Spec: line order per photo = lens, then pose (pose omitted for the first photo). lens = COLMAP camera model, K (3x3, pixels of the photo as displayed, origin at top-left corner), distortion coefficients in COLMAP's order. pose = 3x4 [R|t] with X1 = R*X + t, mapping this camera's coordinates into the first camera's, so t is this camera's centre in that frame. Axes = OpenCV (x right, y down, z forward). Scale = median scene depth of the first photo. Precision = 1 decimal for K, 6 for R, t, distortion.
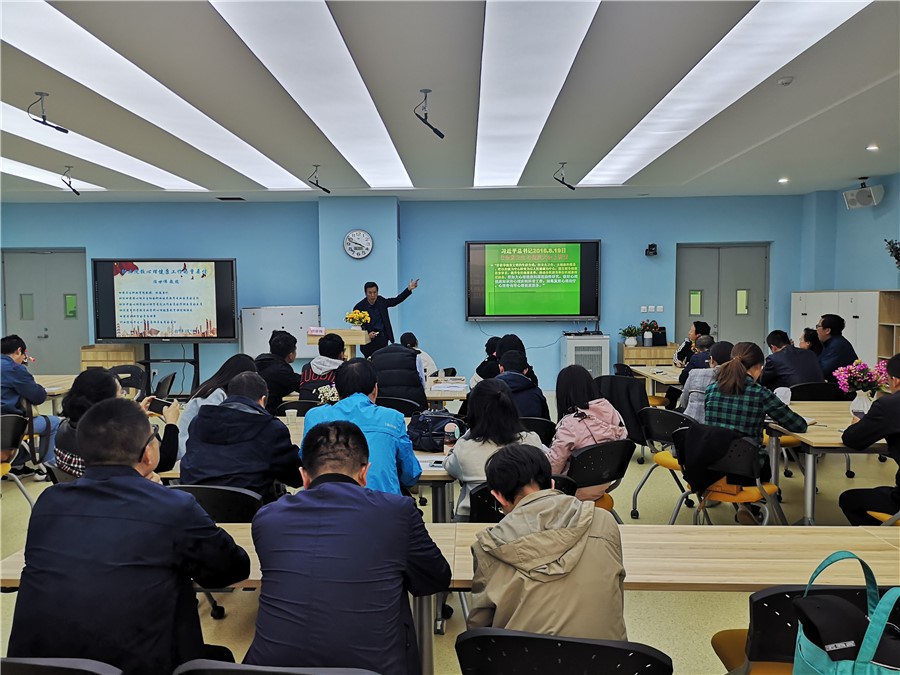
lens RADIAL K [[685.7, 0, 449.6], [0, 685.7, 334.2], [0, 0, 1]] dist [0.042931, -0.019647]
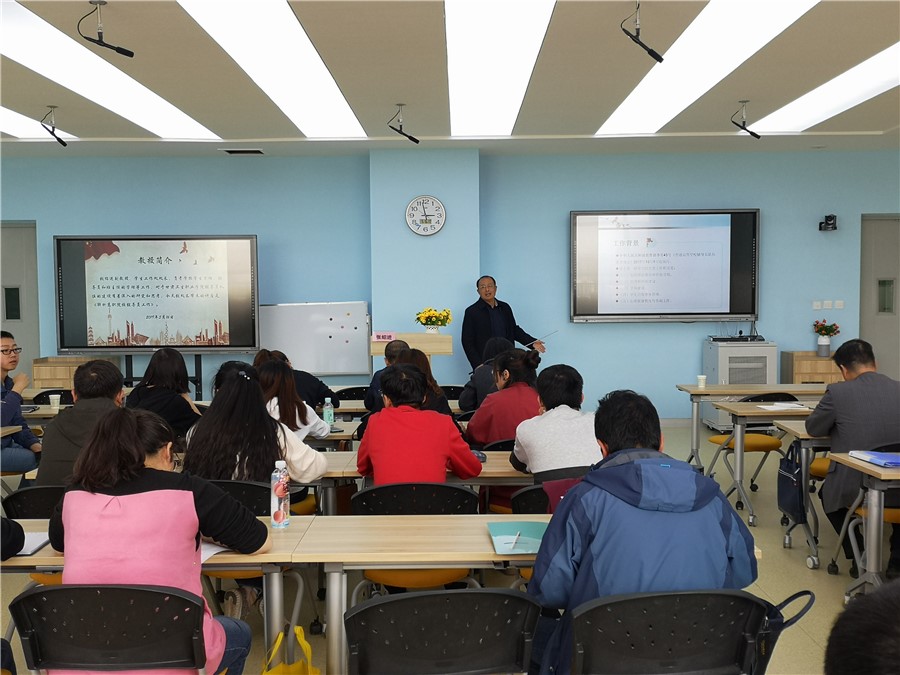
lens RADIAL K [[957.3, 0, 460.7], [0, 957.3, 334.0], [0, 0, 1]] dist [0.030906, 0.000000]
pose [[0.999707, -0.003028, 0.024004, -0.121292], [0.003335, 0.999913, -0.012777, 0.005881], [-0.023964, 0.012853, 0.999630, 0.000599]]
